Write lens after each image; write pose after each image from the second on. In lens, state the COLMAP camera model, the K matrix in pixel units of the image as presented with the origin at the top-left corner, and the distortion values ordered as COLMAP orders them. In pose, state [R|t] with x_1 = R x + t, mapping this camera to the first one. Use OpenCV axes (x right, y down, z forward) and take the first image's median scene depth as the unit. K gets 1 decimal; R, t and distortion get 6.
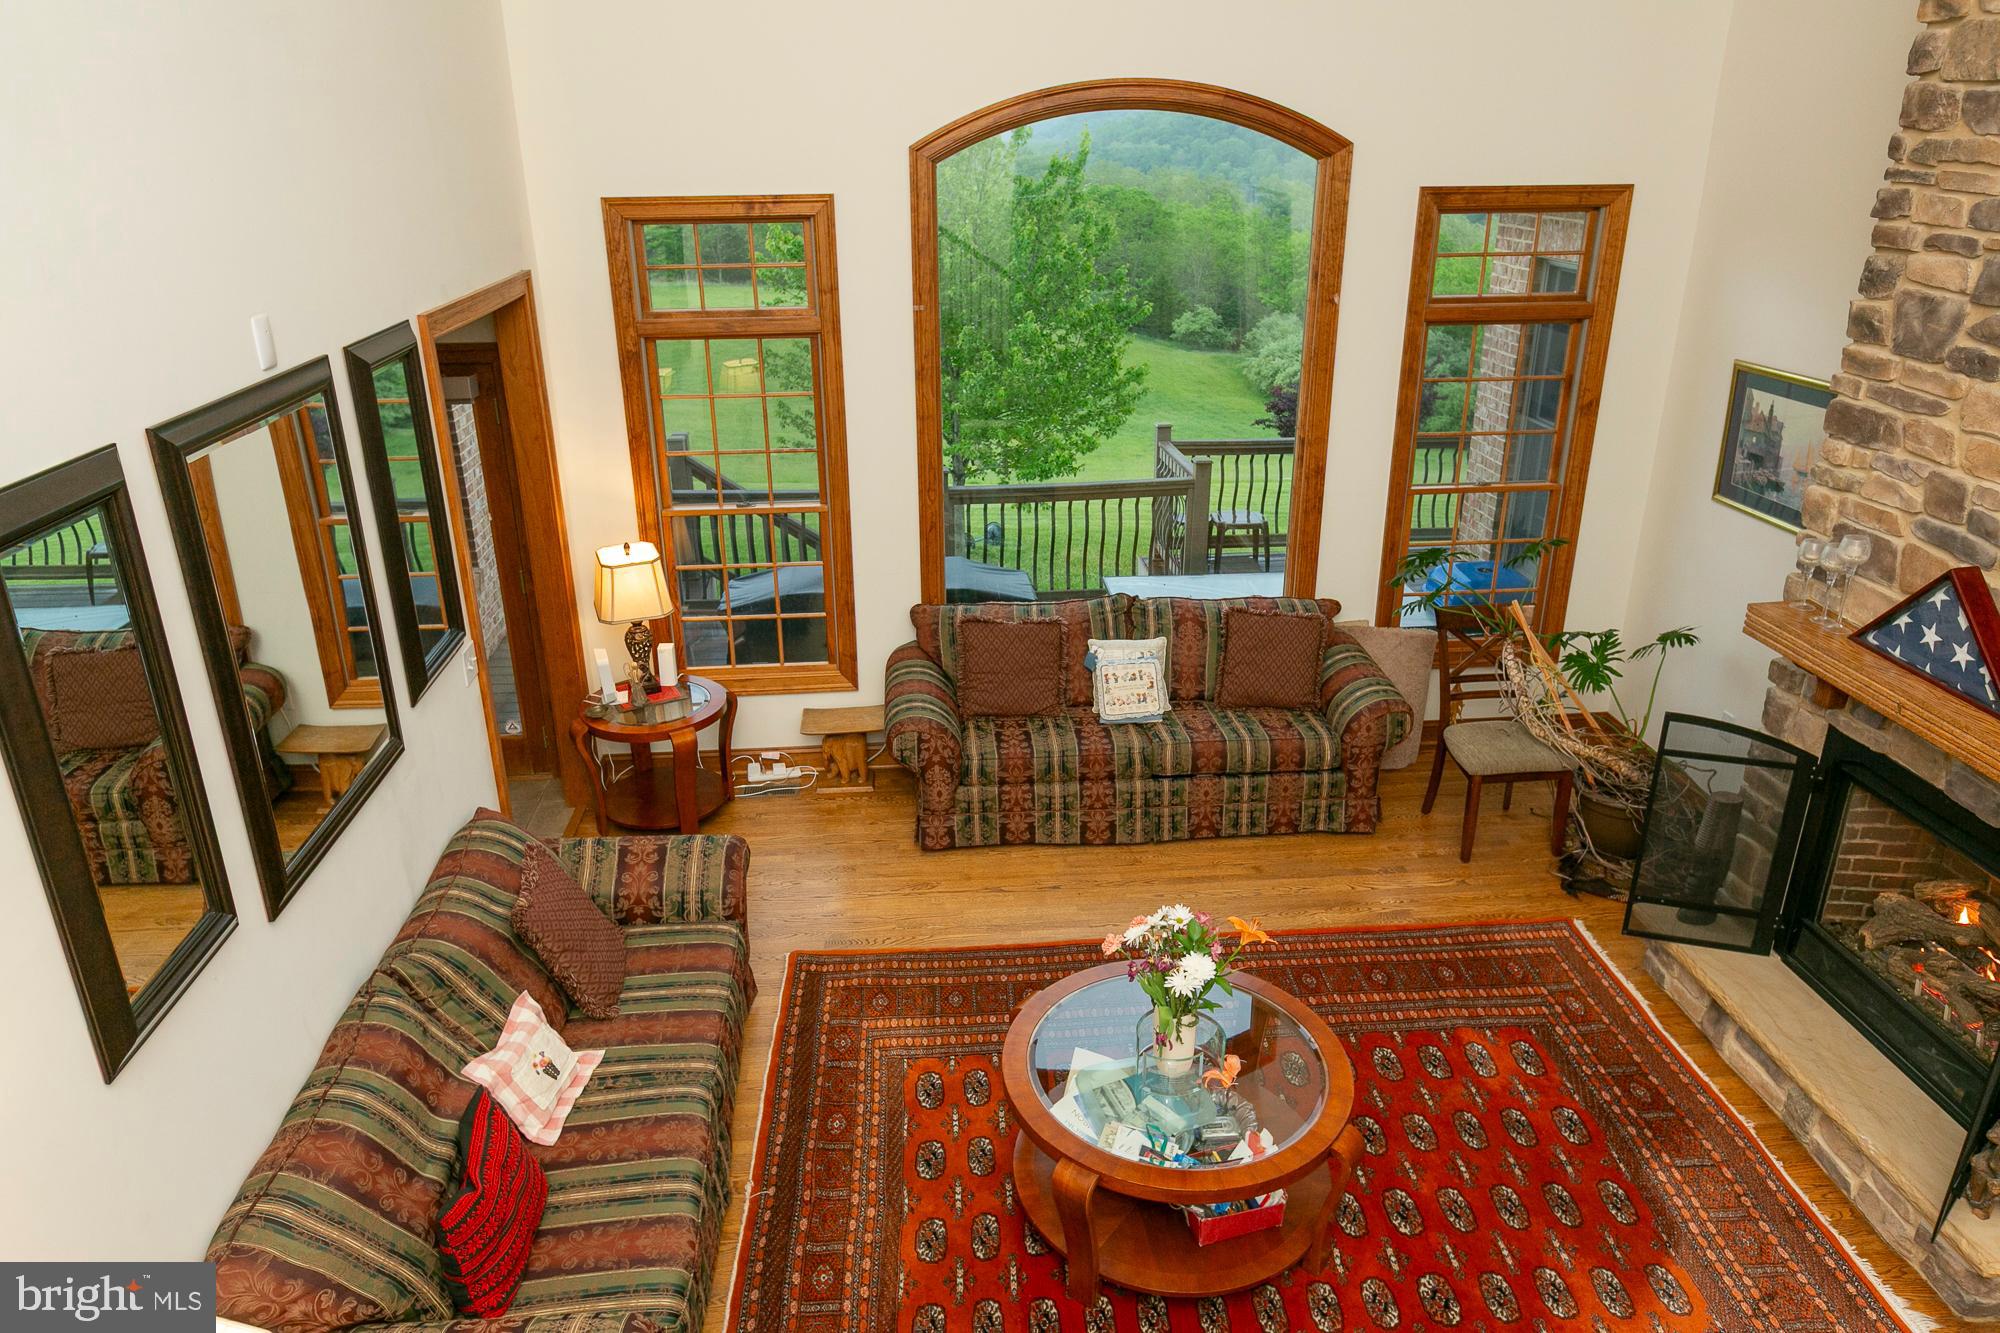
lens RADIAL K [[1305.9, 0, 1000.0], [0, 1305.9, 666.5], [0, 0, 1]] dist [0.008635, -0.005459]
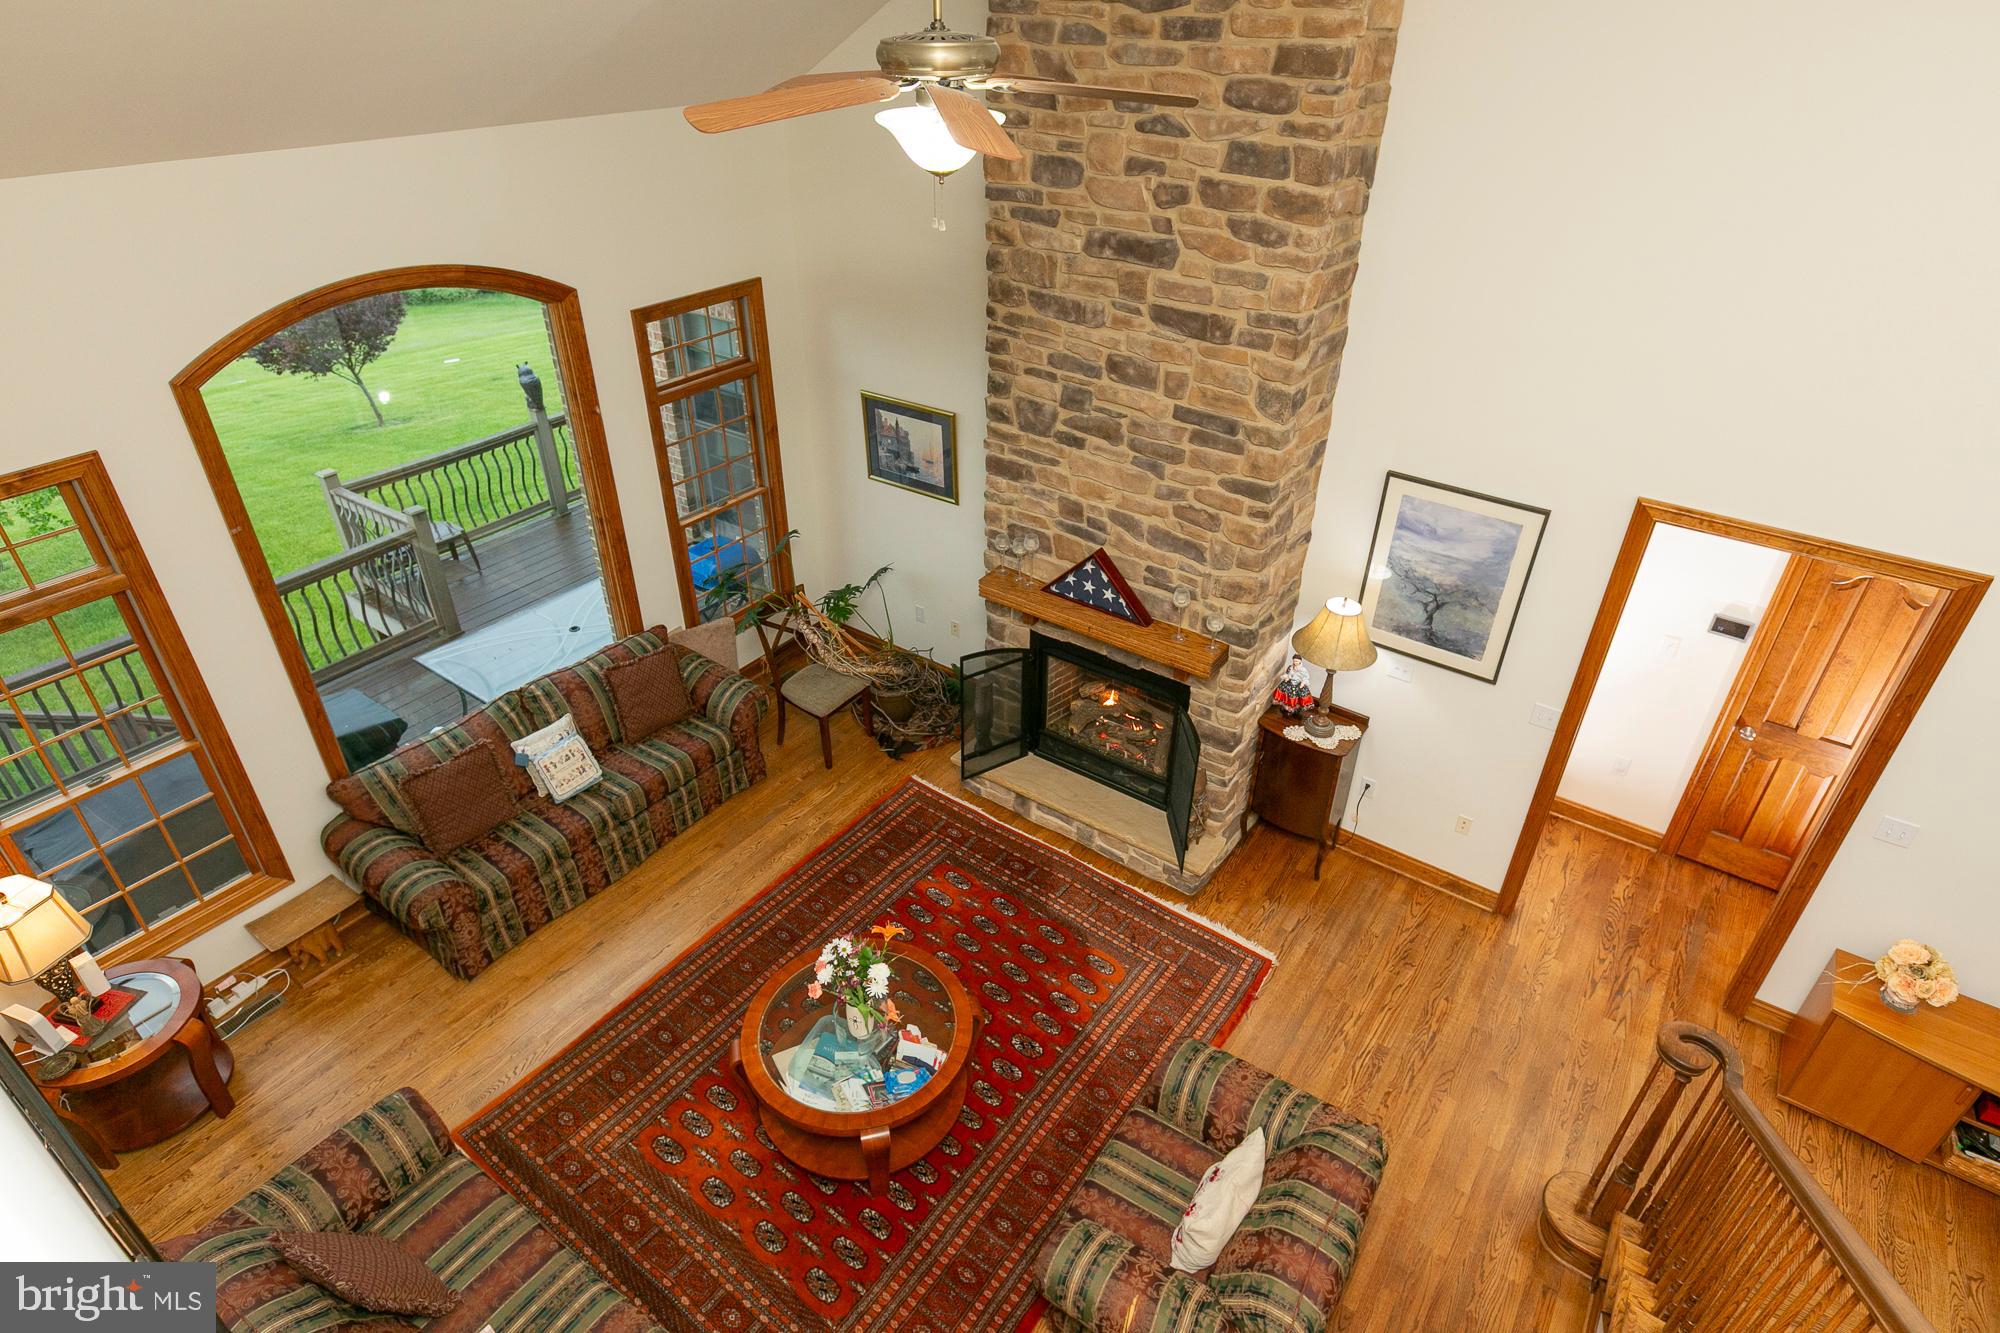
lens RADIAL K [[1084.3, 0, 1000.0], [0, 1084.3, 666.5], [0, 0, 1]] dist [0.000955, -0.001000]
pose [[0.641398, -0.406030, 0.650959, -0.354740], [0.274113, 0.913754, 0.299859, -0.354470], [-0.716569, -0.013893, 0.697378, 0.017339]]
